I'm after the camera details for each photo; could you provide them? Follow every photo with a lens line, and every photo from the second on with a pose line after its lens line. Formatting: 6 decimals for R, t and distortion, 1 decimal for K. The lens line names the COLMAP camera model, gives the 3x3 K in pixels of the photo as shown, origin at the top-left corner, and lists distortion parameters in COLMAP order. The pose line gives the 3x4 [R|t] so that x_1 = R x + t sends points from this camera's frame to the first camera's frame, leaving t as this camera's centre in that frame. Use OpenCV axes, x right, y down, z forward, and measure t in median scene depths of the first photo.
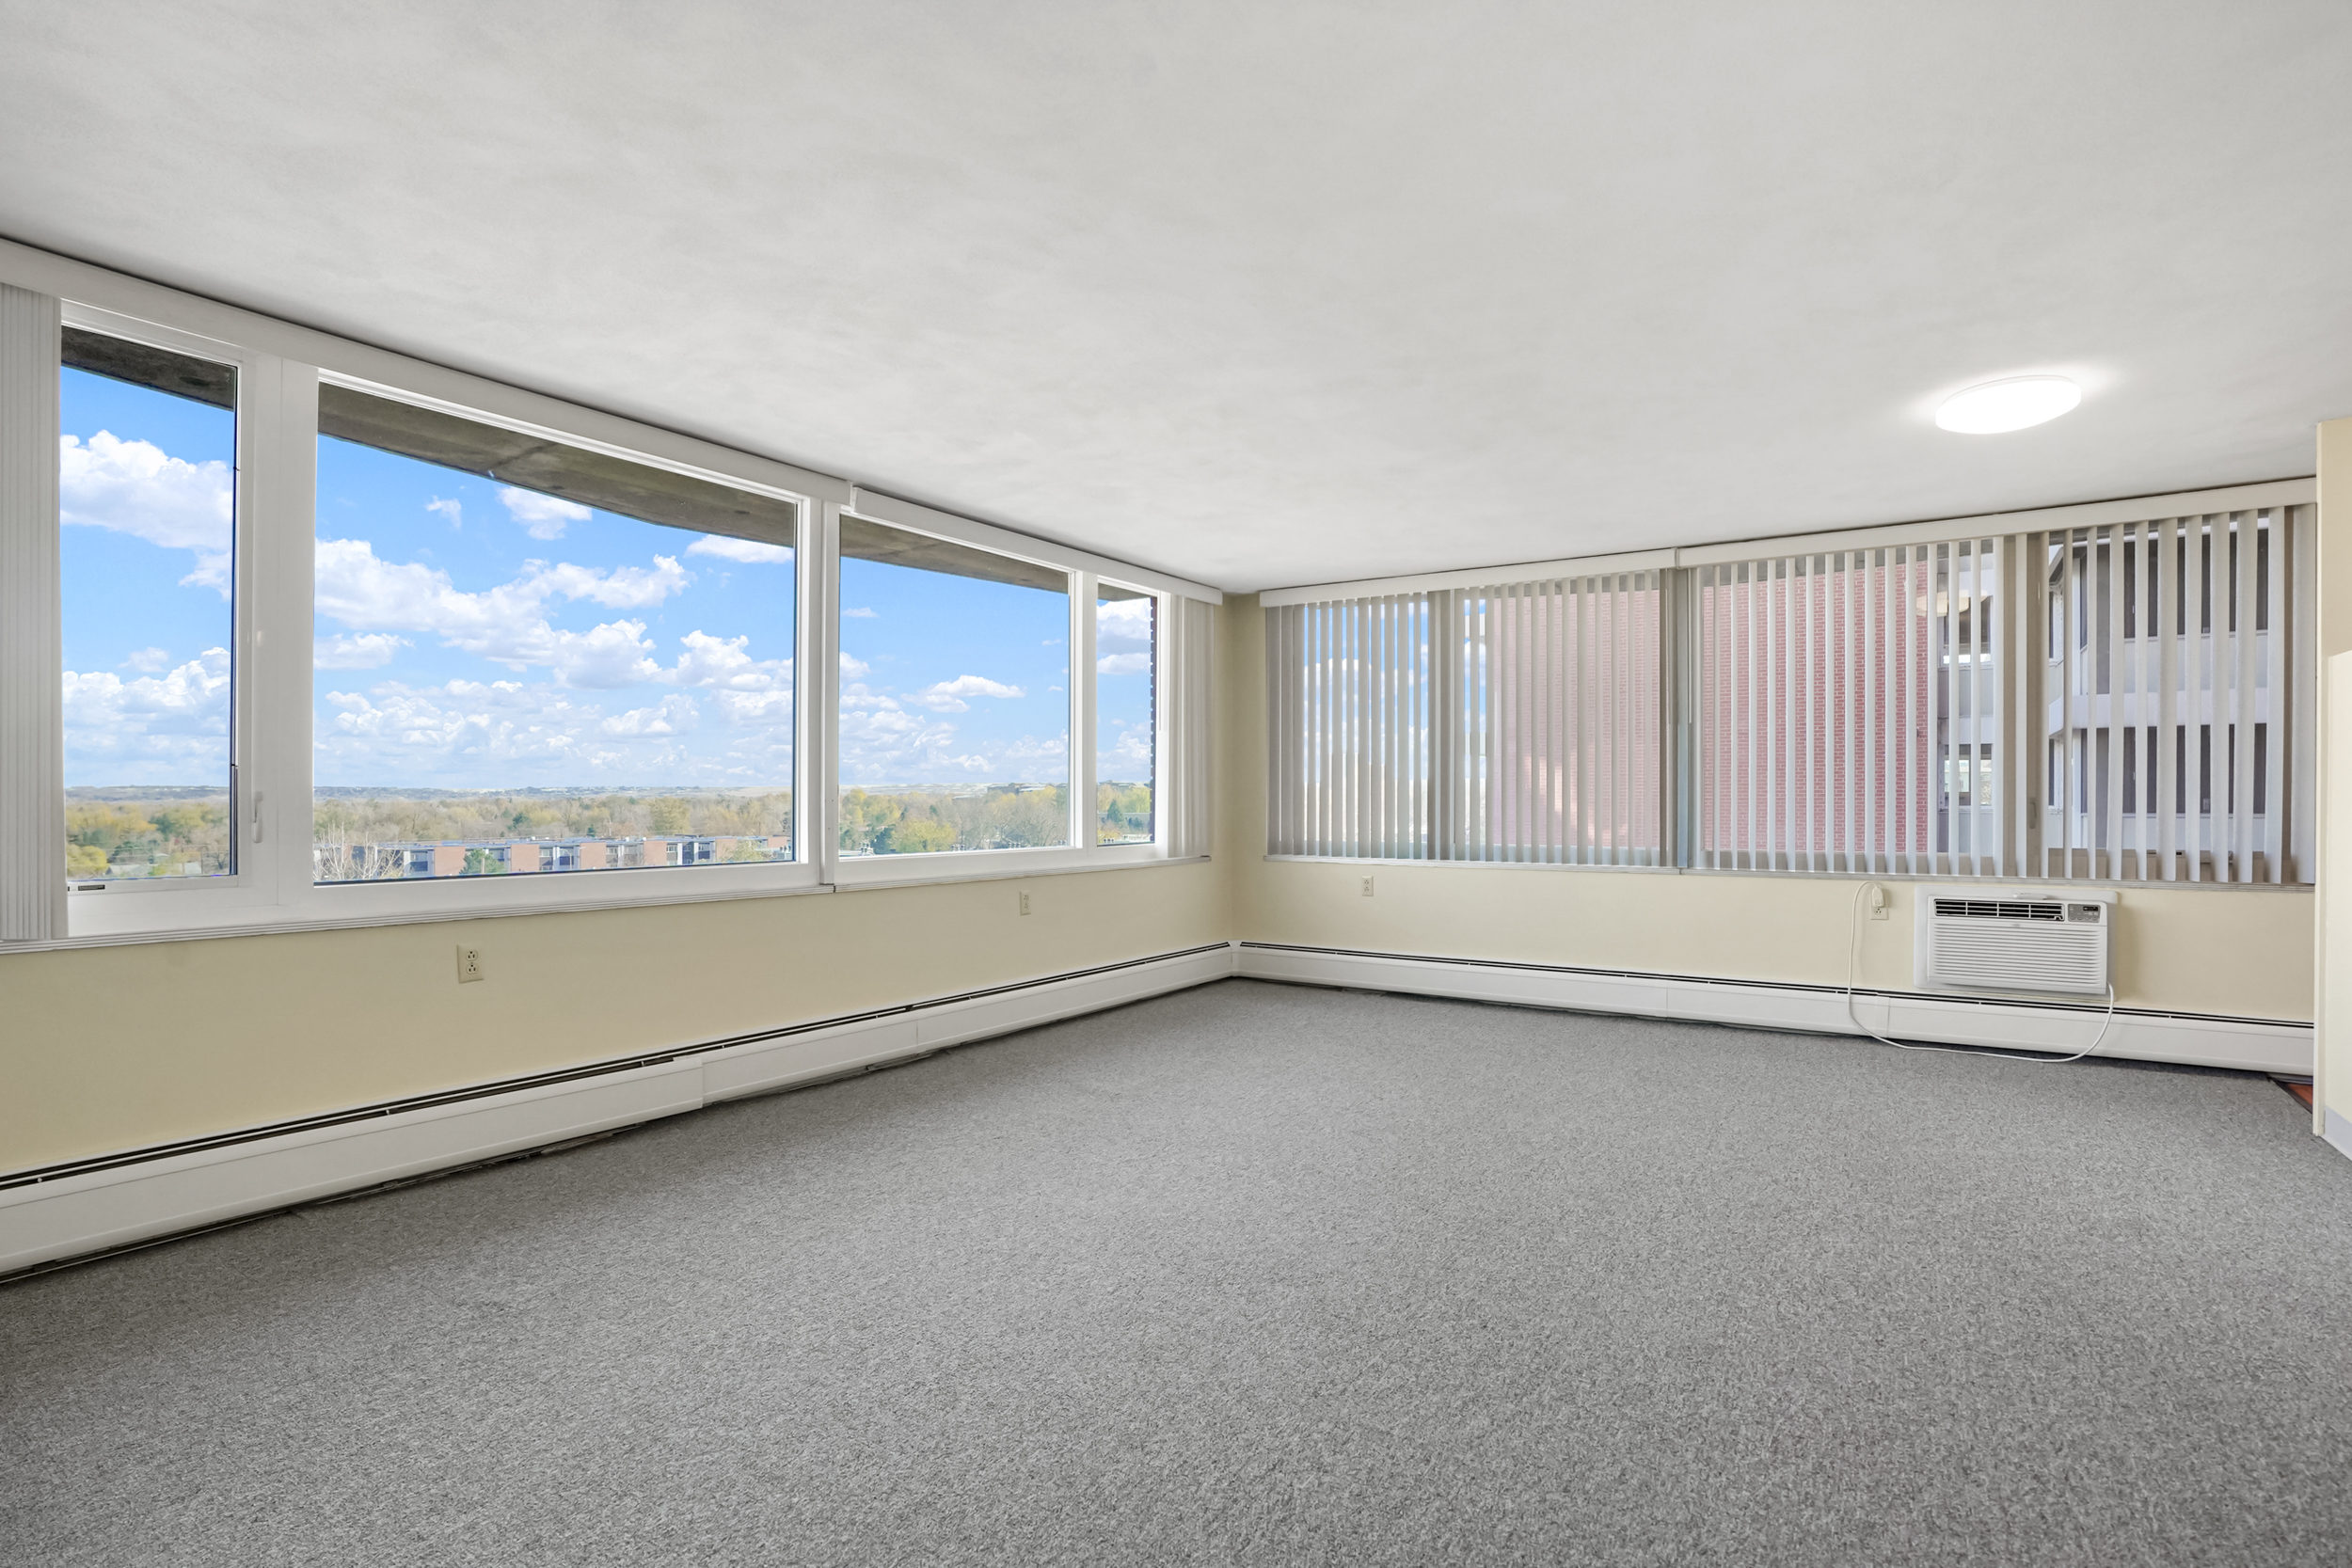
lens RADIAL K [[1106.5, 0, 1181.6], [0, 1106.5, 783.9], [0, 0, 1]] dist [-0.056657, 0.016305]
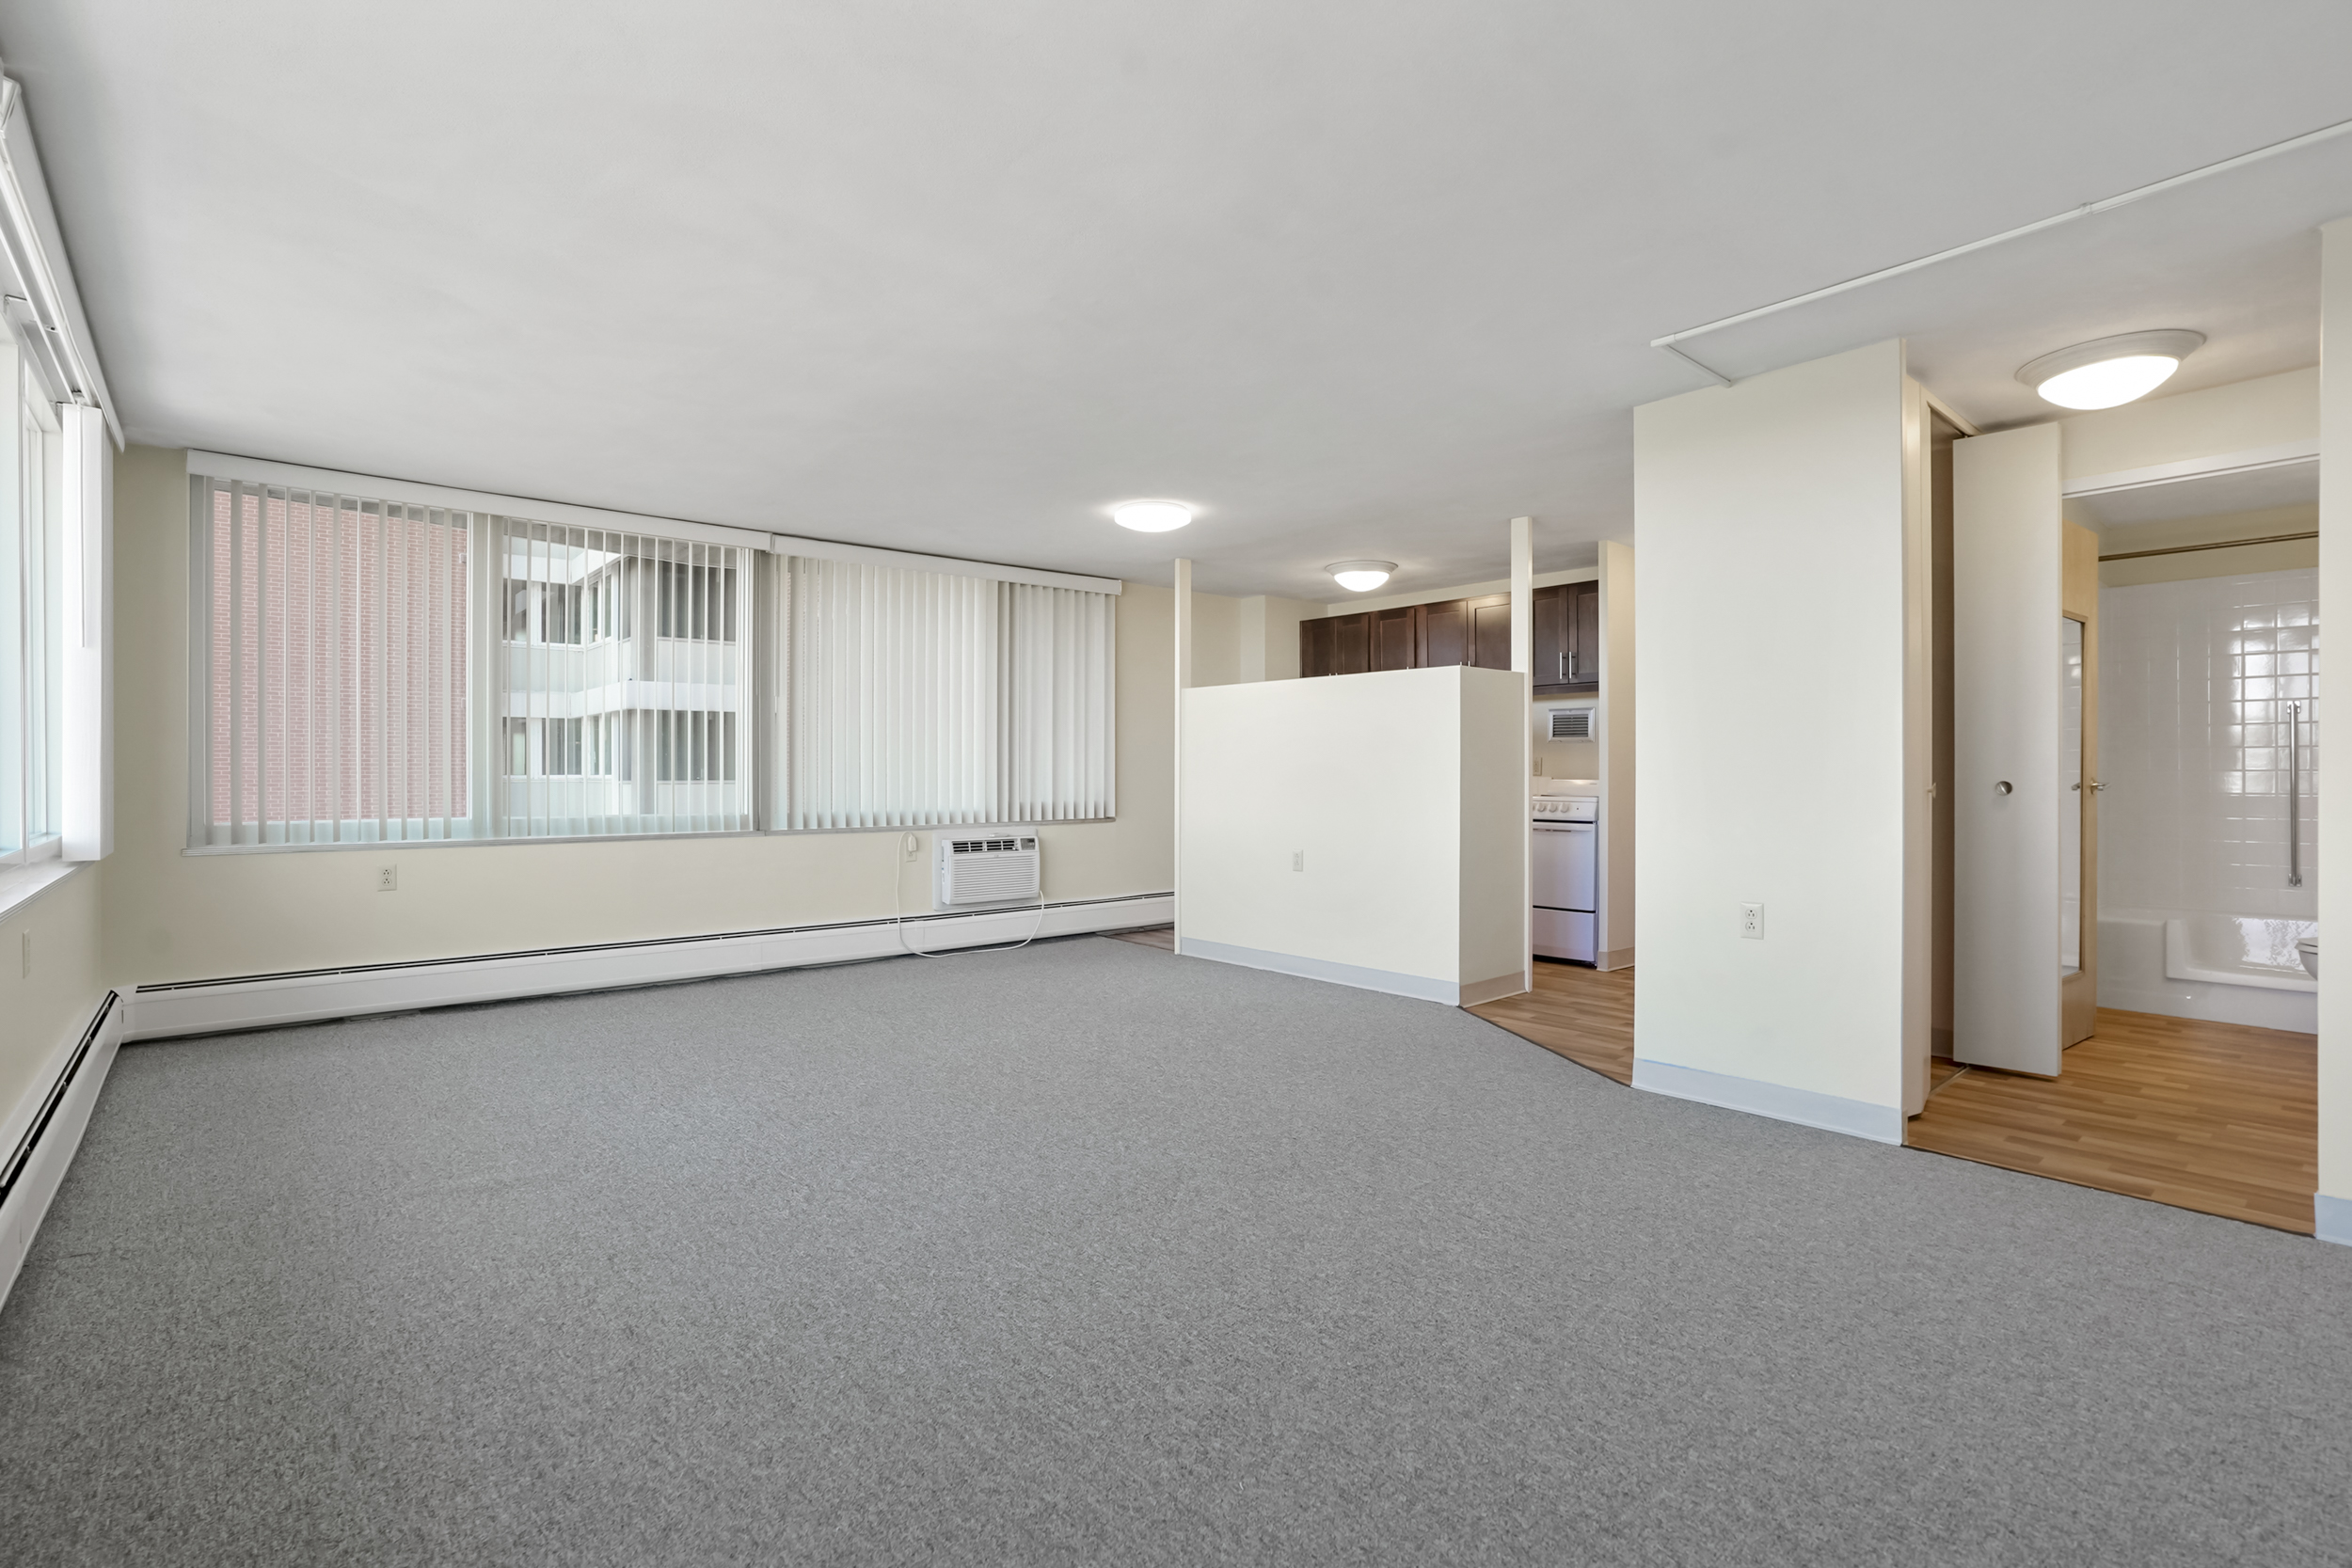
lens RADIAL K [[1106.5, 0, 1163.4], [0, 1106.5, 776.1], [0, 0, 1]] dist [-0.056657, 0.016305]
pose [[0.274829, -0.004167, 0.961484, -0.589438], [-0.014069, 0.999866, 0.008355, 0.011374], [-0.961390, -0.015824, 0.274733, 0.406127]]
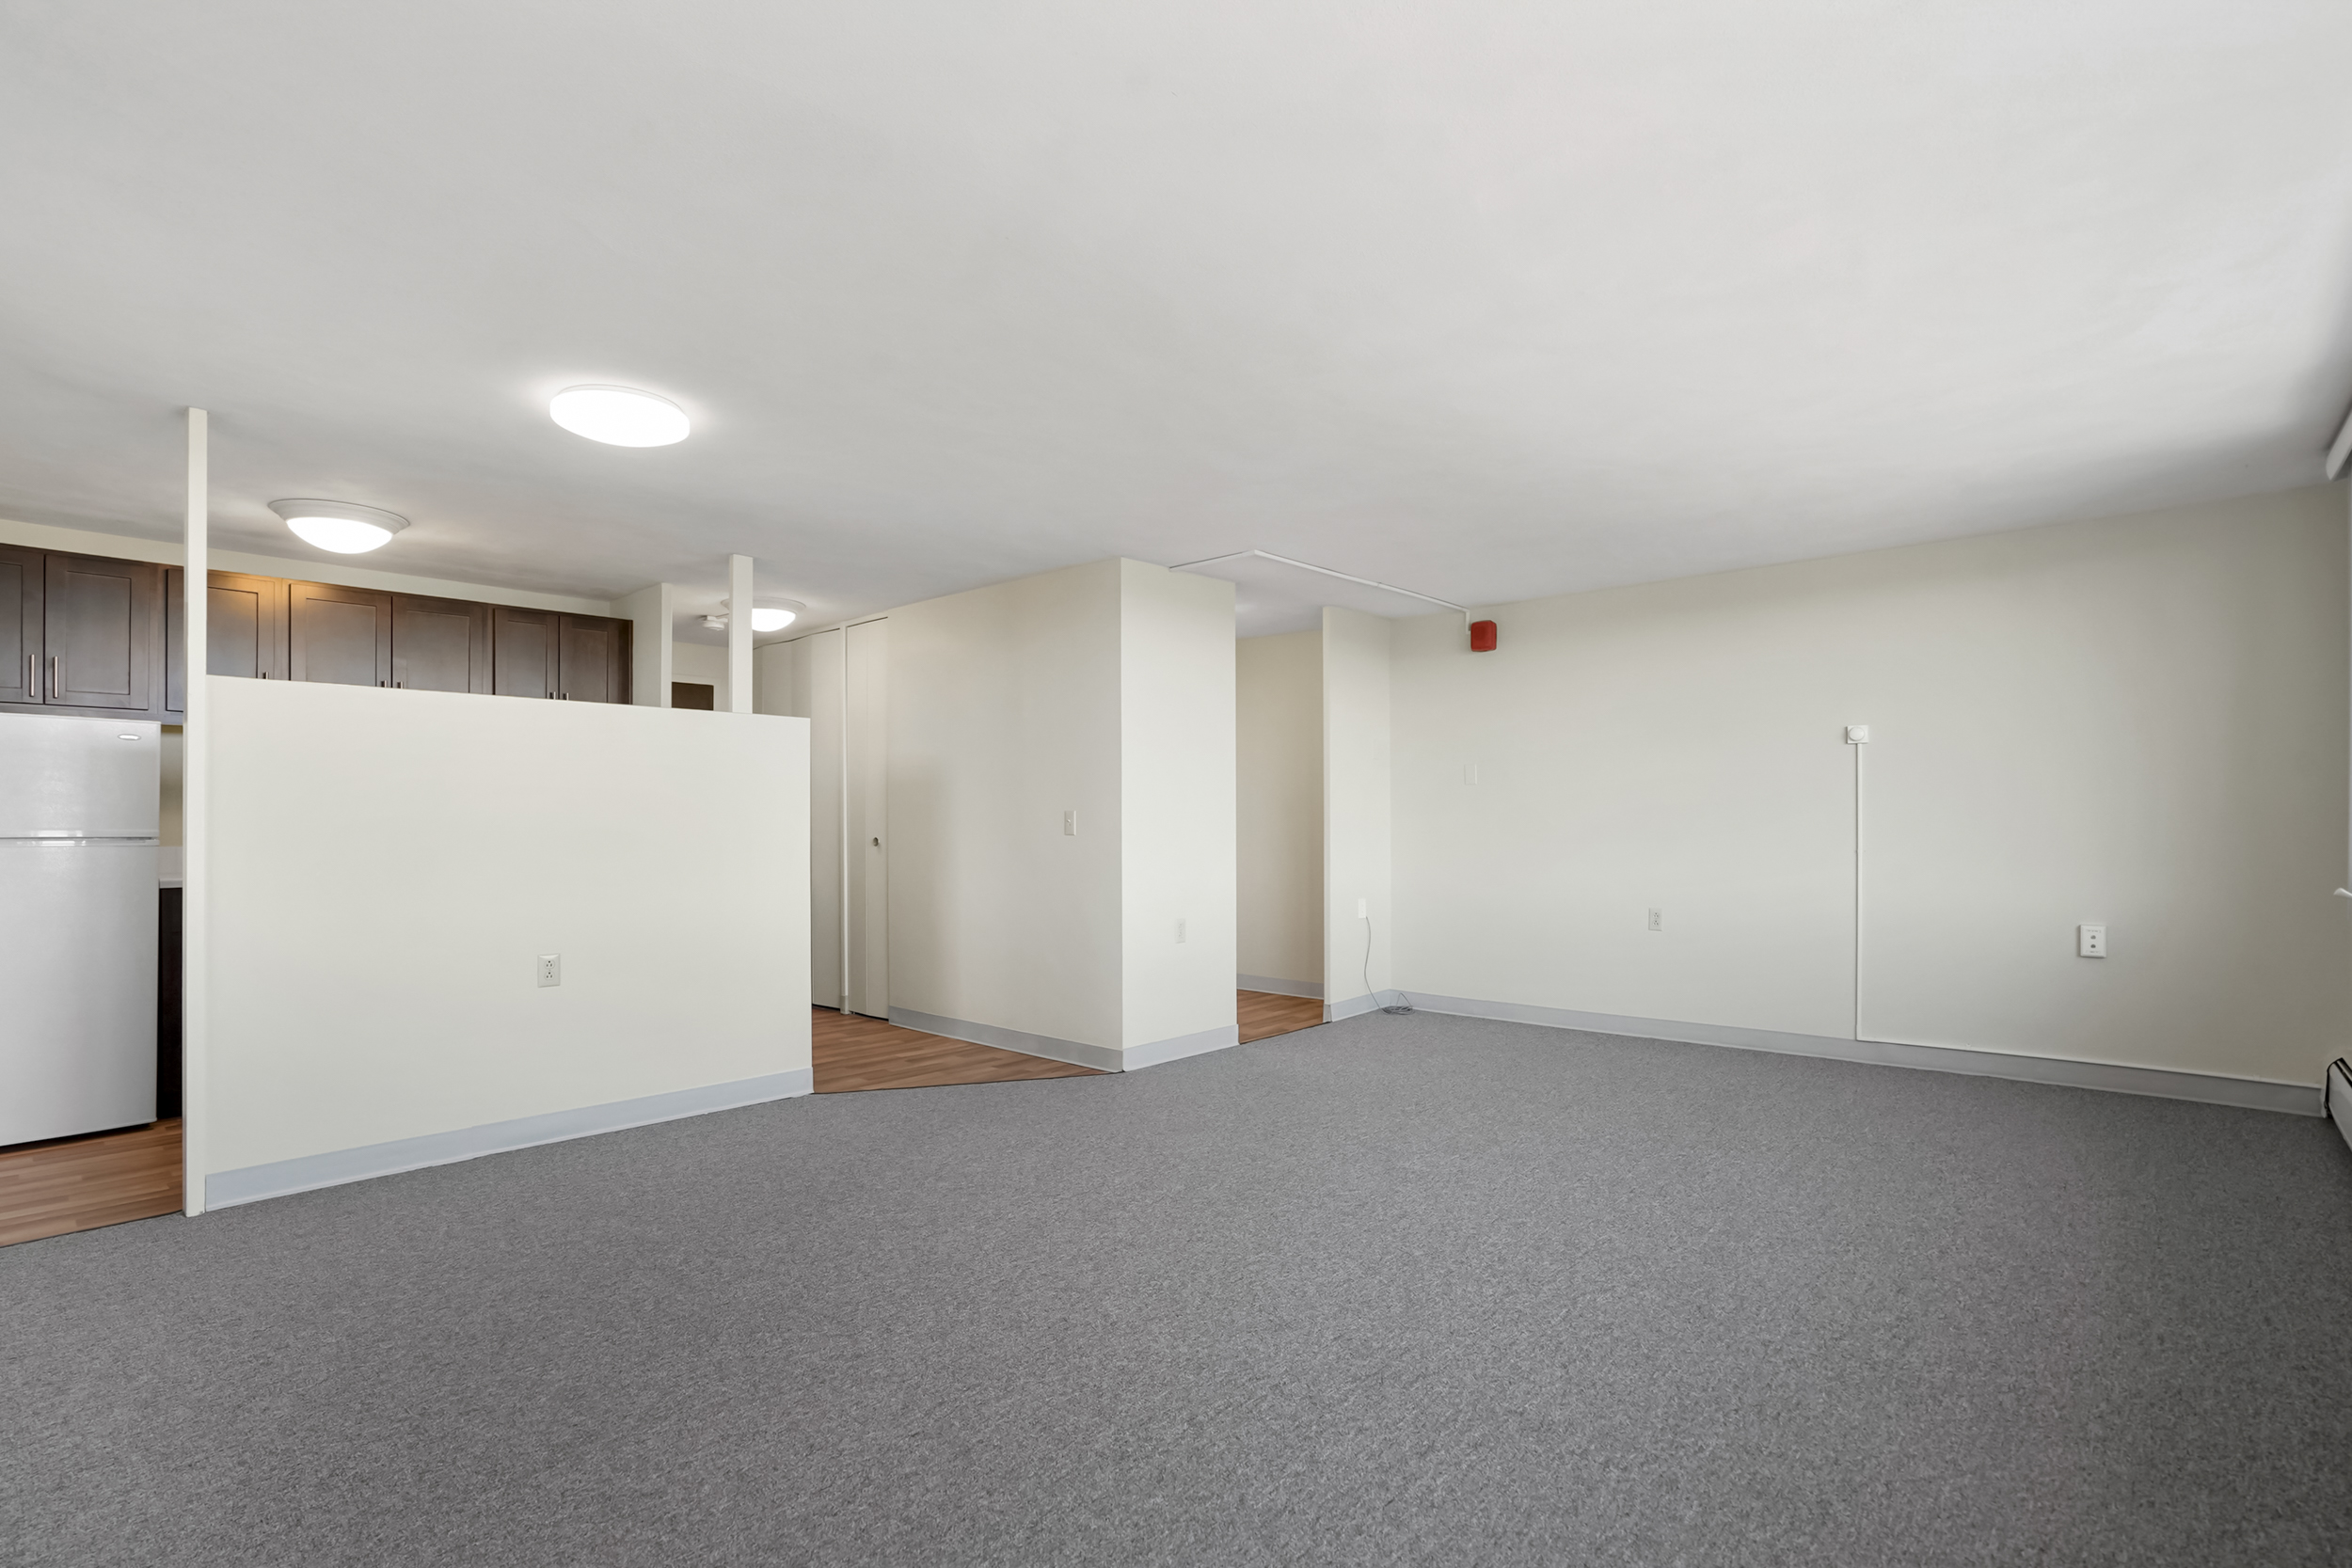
lens RADIAL K [[1106.5, 0, 1151.7], [0, 1106.5, 829.5], [0, 0, 1]] dist [-0.056657, 0.016305]
pose [[-0.985851, 0.006165, 0.167512, 0.106171], [0.004244, 0.999921, -0.011822, 0.017952], [-0.167572, -0.010943, -0.985799, 1.407424]]
